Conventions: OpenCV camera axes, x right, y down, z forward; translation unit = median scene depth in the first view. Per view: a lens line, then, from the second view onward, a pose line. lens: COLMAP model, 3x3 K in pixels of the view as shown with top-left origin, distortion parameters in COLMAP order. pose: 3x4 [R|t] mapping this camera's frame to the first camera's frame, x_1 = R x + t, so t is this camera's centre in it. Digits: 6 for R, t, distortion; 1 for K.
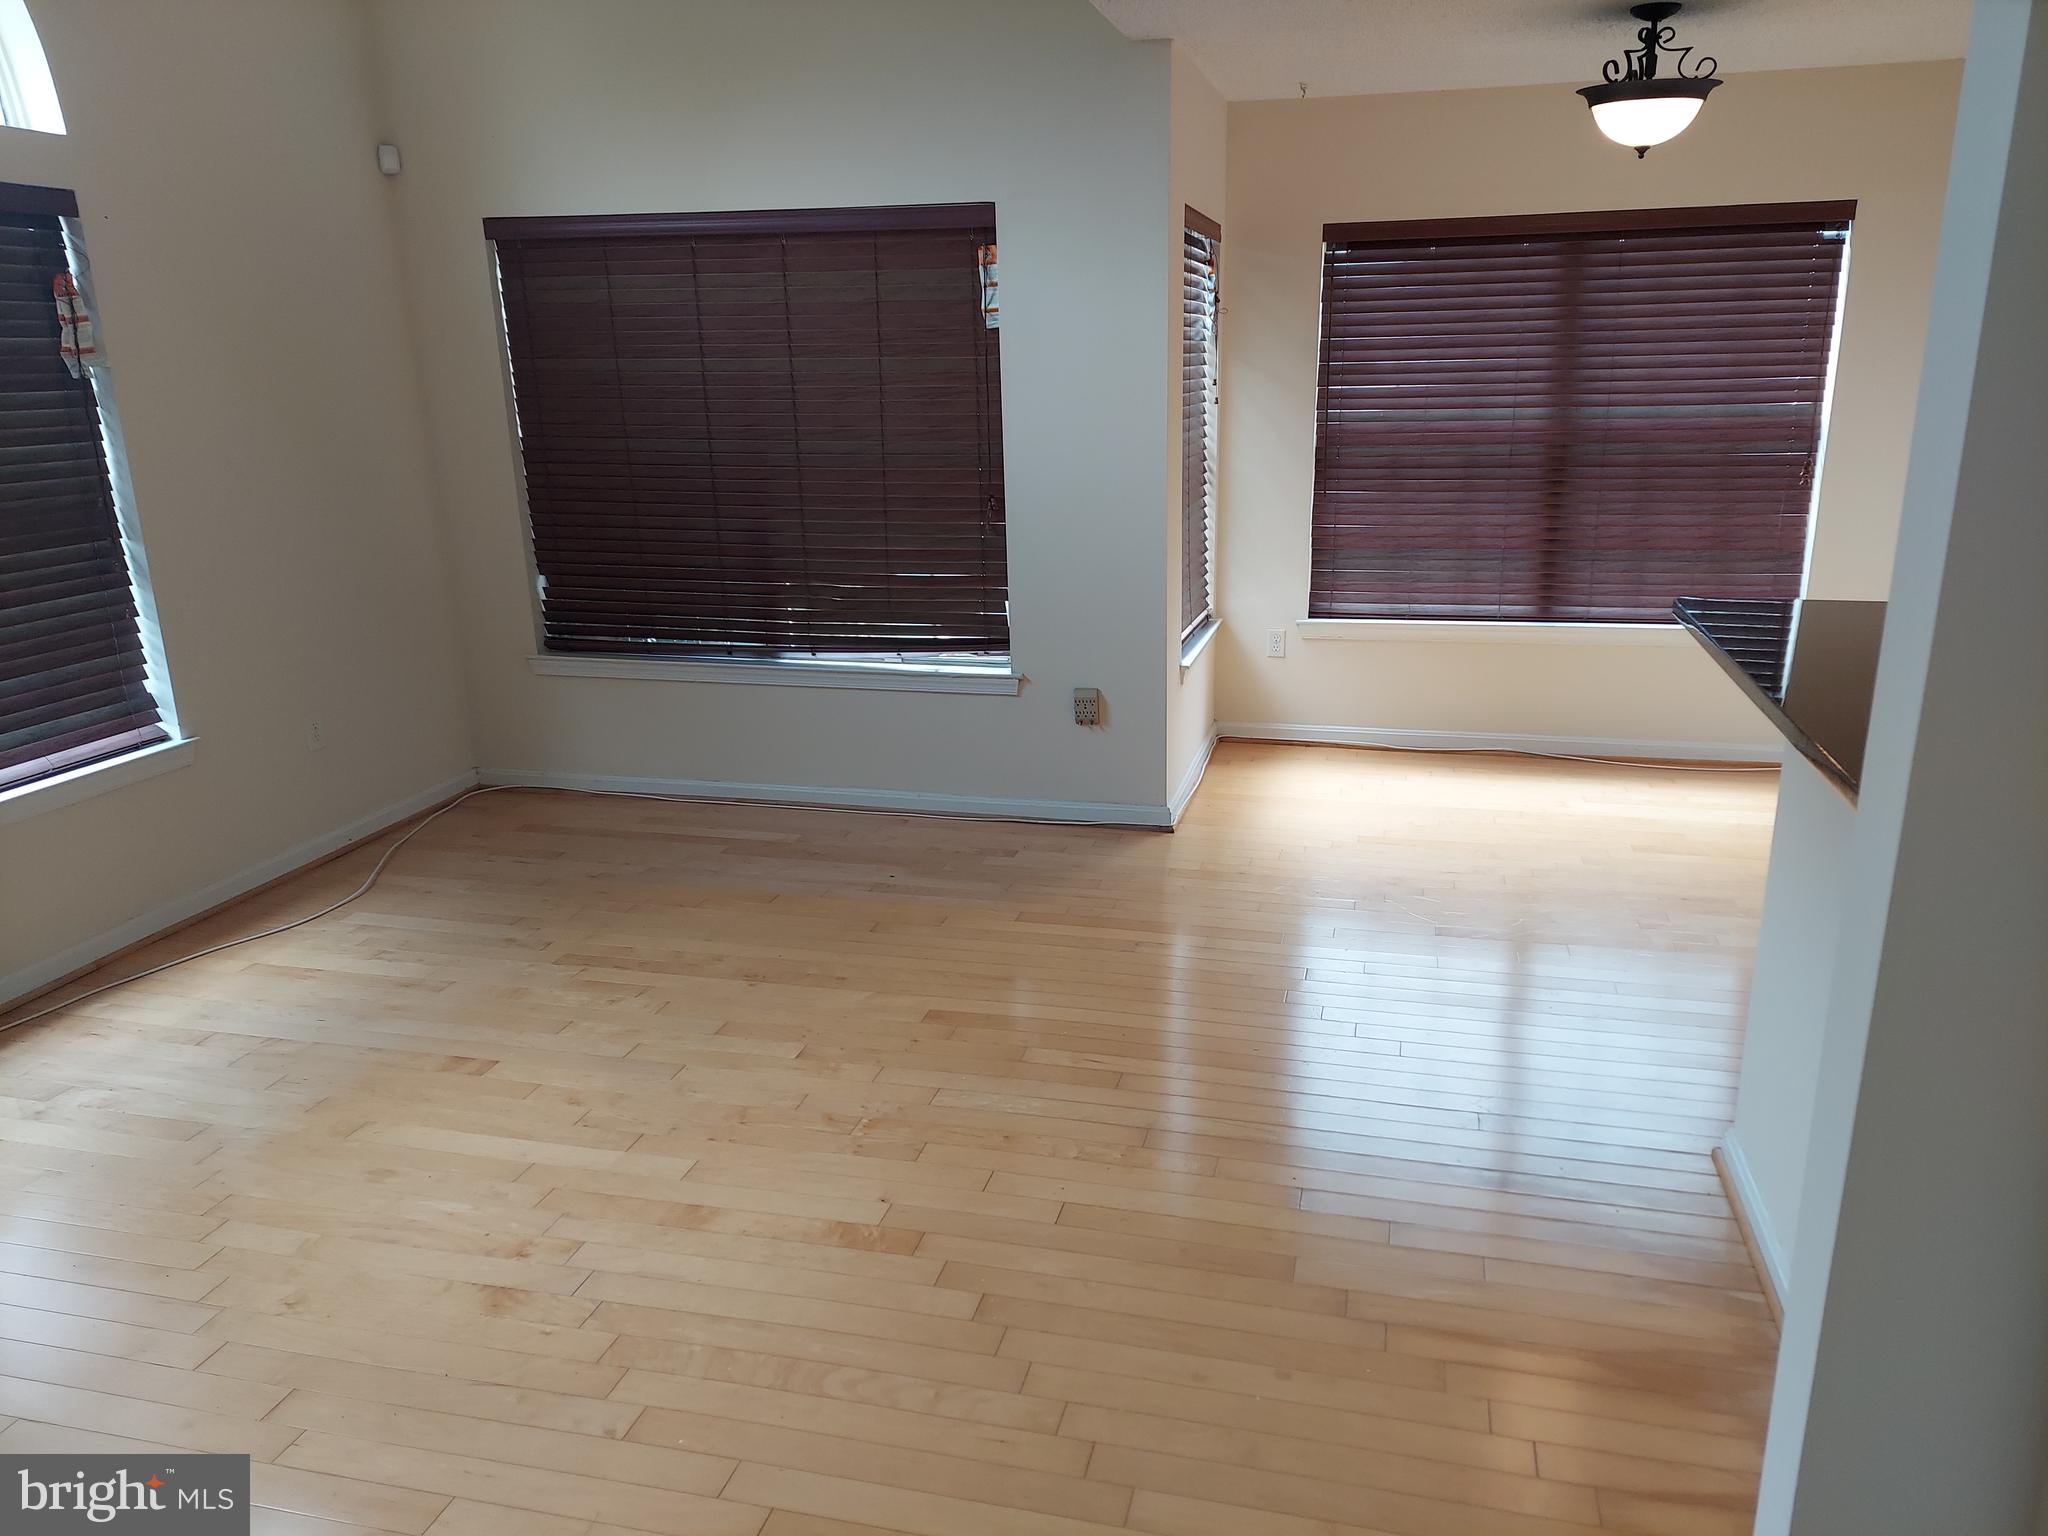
lens RADIAL K [[1450.0, 0, 1053.7], [0, 1450.0, 787.4], [0, 0, 1]] dist [0.029140, -0.026303]
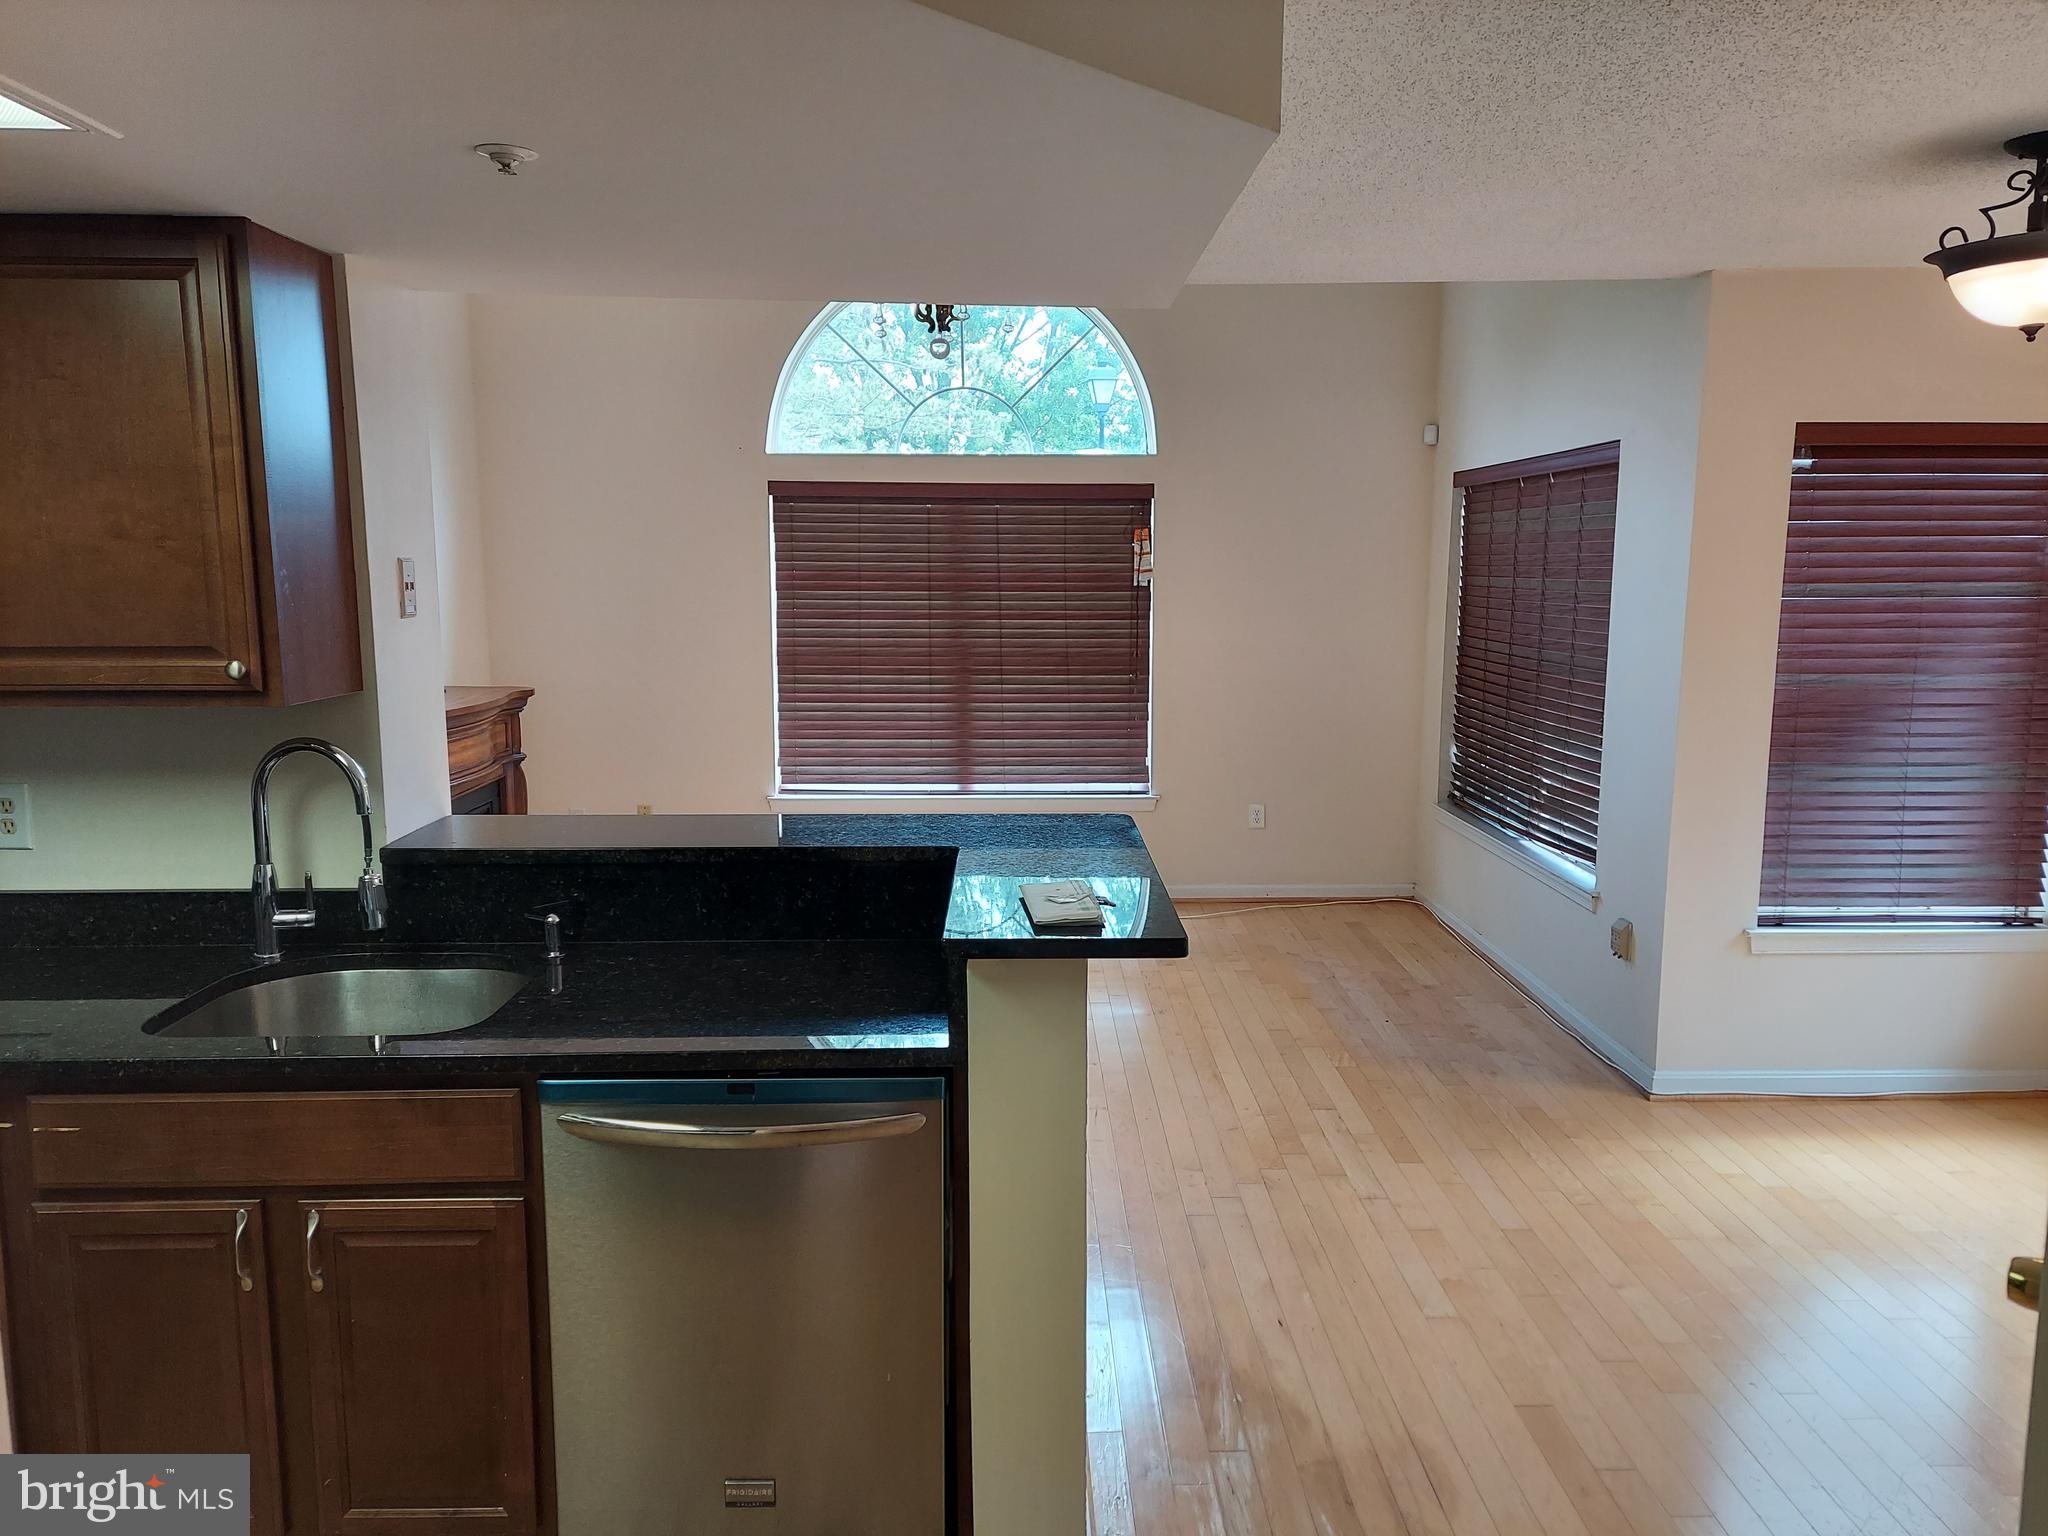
lens RADIAL K [[1450.0, 0, 1028.4], [0, 1450.0, 763.1], [0, 0, 1]] dist [0.029140, -0.026303]
pose [[0.258231, 0.143247, -0.955404, 0.883922], [-0.272640, 0.959553, 0.070178, -0.137762], [0.926814, 0.242359, 0.286842, 0.363709]]
